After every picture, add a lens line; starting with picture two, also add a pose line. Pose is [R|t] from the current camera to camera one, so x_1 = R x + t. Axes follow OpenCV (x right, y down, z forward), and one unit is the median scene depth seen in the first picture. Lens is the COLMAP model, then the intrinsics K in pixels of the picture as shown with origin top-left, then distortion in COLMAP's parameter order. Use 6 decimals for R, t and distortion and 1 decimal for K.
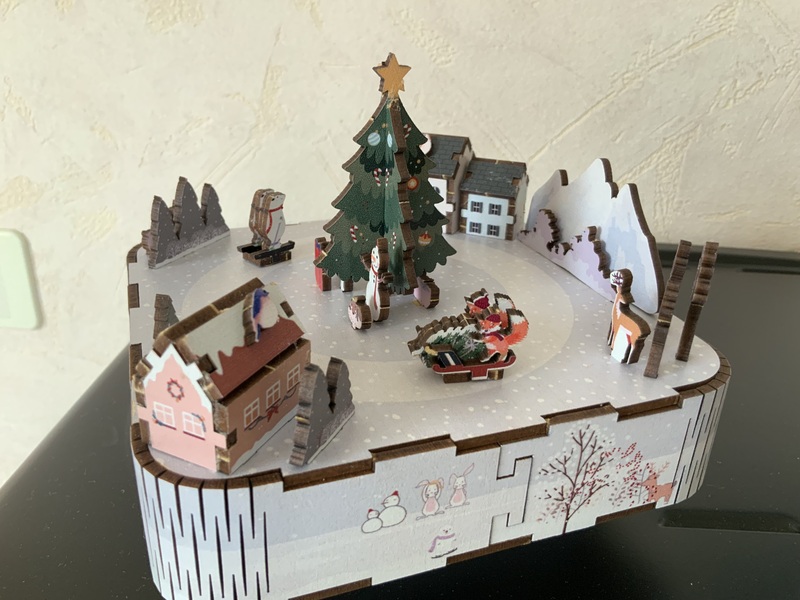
lens RADIAL K [[676.6, 0, 400.0], [0, 676.6, 300.0], [0, 0, 1]] dist [0.114974, -0.270976]
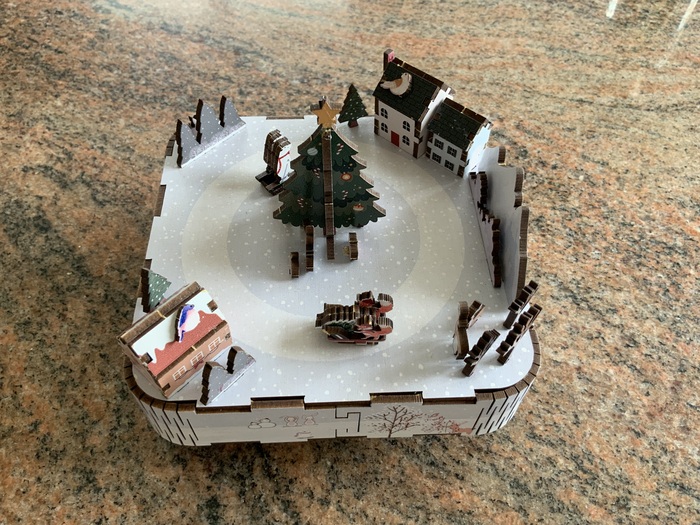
lens RADIAL K [[592.0, 0, 350.0], [0, 592.0, 262.5], [0, 0, 1]] dist [0.114974, -0.270976]
pose [[0.951966, 0.237724, -0.192999, 0.334402], [-0.117478, 0.865611, 0.486741, -0.693100], [0.282772, -0.440688, 0.851959, -0.023782]]
